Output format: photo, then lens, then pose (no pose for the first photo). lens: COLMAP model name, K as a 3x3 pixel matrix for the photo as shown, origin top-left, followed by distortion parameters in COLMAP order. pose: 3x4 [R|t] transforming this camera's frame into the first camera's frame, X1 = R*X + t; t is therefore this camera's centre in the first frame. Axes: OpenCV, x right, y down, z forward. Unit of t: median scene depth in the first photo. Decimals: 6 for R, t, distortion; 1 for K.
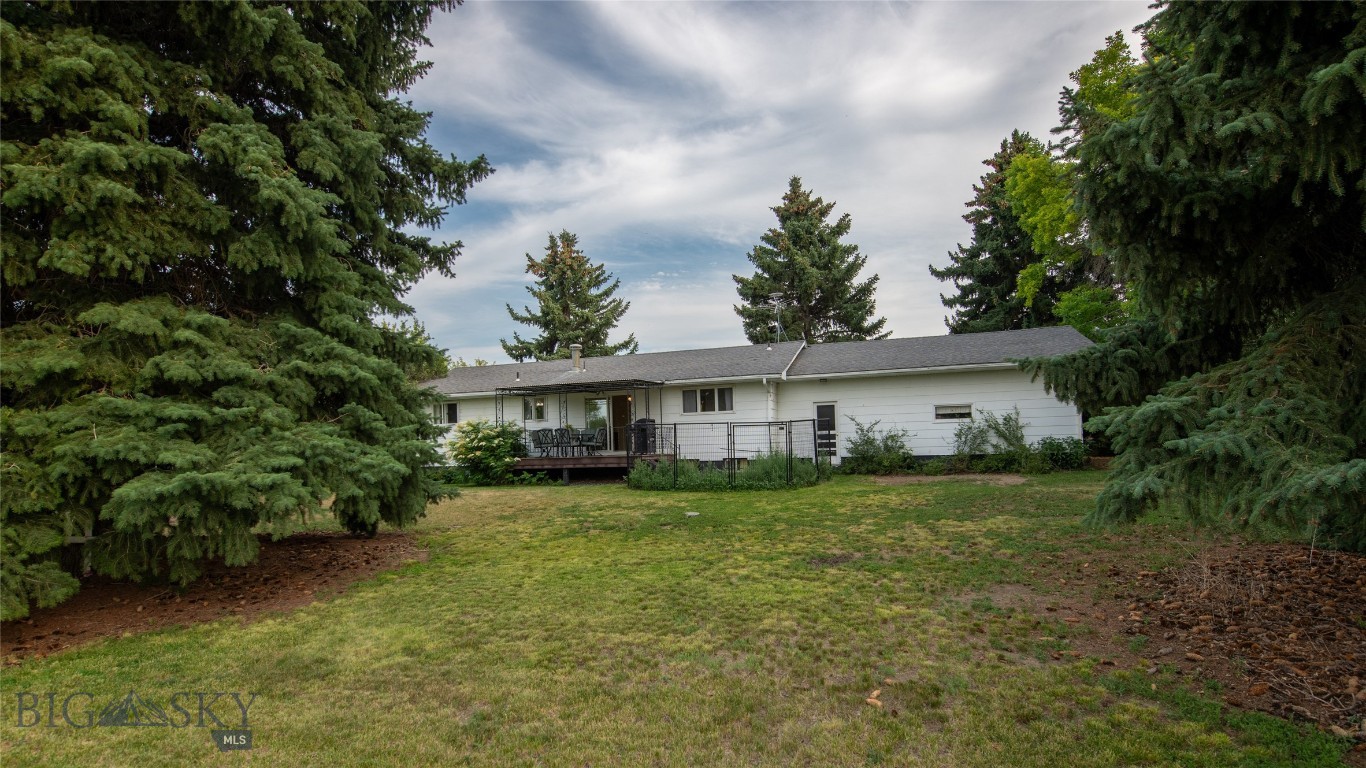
lens RADIAL K [[542.1, 0, 701.9], [0, 542.1, 382.8], [0, 0, 1]] dist [-0.018784, -0.000166]
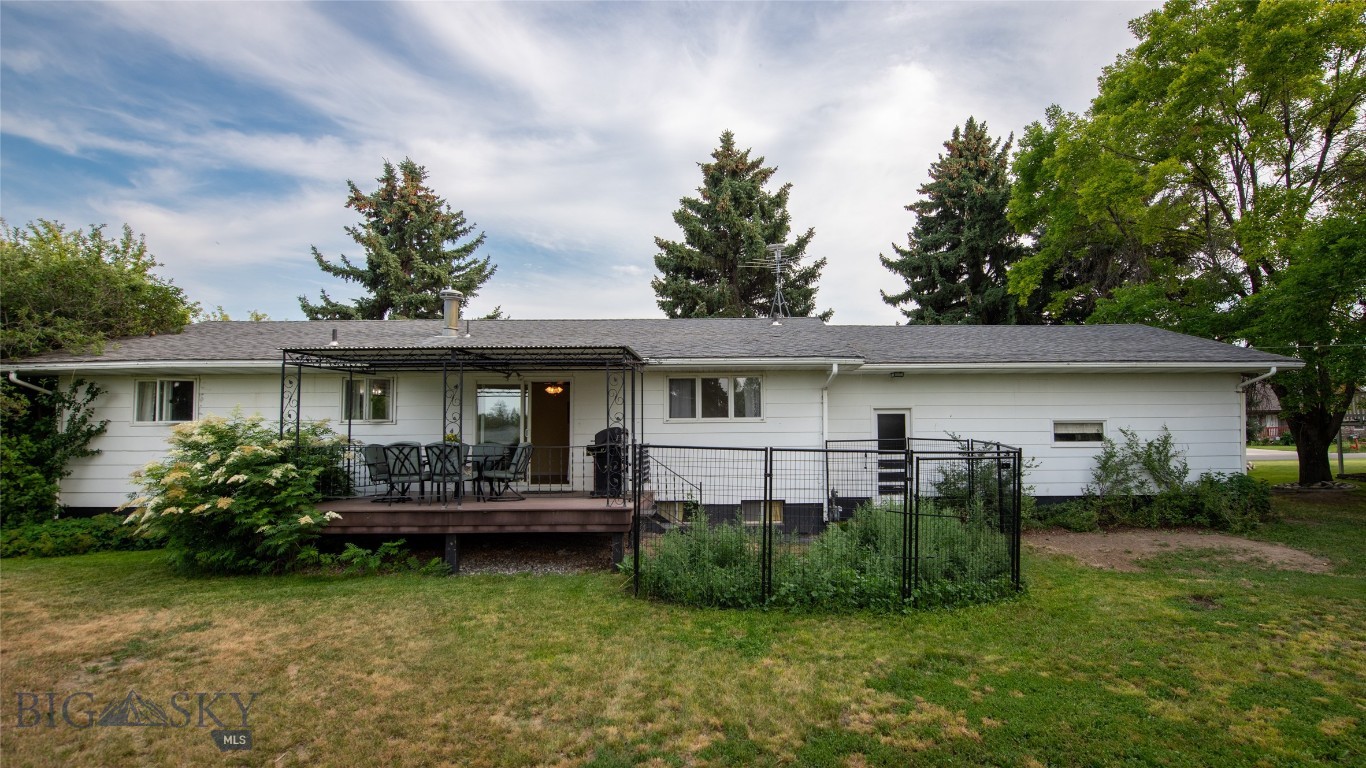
lens RADIAL K [[542.1, 0, 701.9], [0, 542.1, 382.8], [0, 0, 1]] dist [-0.018784, -0.000166]
pose [[0.955652, 0.052951, 0.289698, -0.092950], [-0.052252, 0.998582, -0.010154, 0.012537], [-0.289825, -0.005434, 0.957064, 0.248517]]
